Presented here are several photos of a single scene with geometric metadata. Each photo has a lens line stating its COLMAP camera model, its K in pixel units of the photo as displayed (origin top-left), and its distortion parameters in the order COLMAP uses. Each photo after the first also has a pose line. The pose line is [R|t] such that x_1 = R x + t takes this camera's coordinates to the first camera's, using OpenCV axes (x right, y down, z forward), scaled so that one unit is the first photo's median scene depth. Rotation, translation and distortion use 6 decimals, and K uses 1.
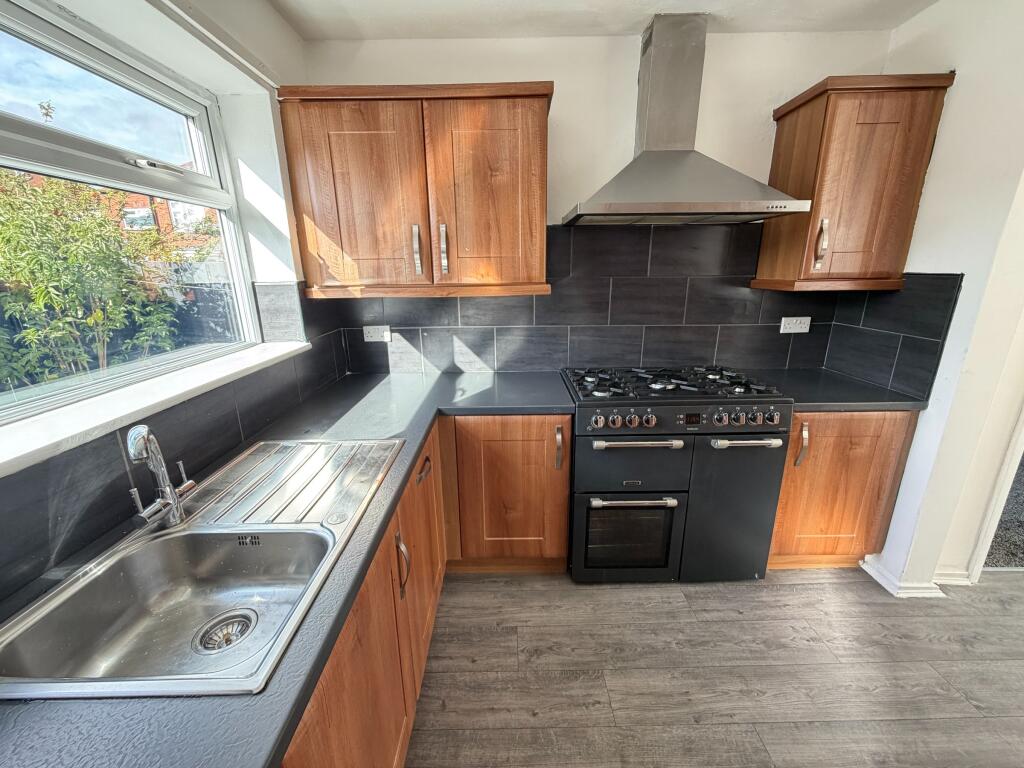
lens RADIAL K [[404.3, 0, 508.0], [0, 404.3, 382.1], [0, 0, 1]] dist [-0.008442, 0.000006]
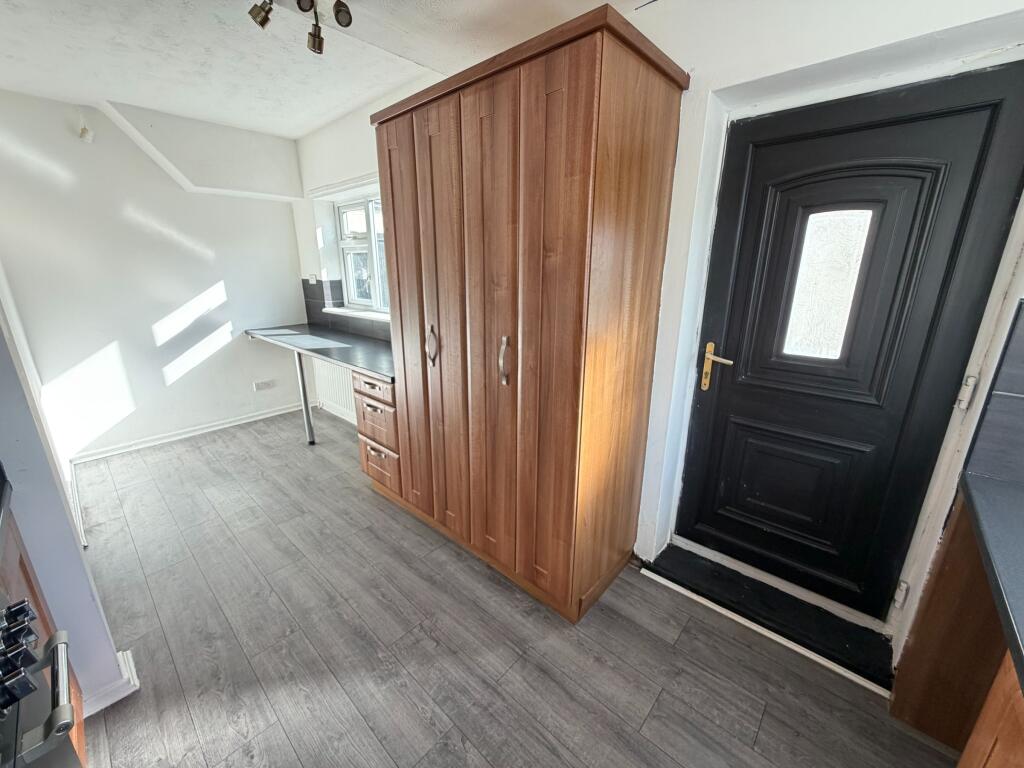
lens RADIAL K [[404.3, 0, 512.3], [0, 404.3, 382.4], [0, 0, 1]] dist [-0.008442, 0.000006]
pose [[-0.736490, -0.171012, 0.654475, -0.025314], [0.189974, 0.876288, 0.442752, -0.265630], [-0.649224, 0.450416, -0.612890, 0.834728]]
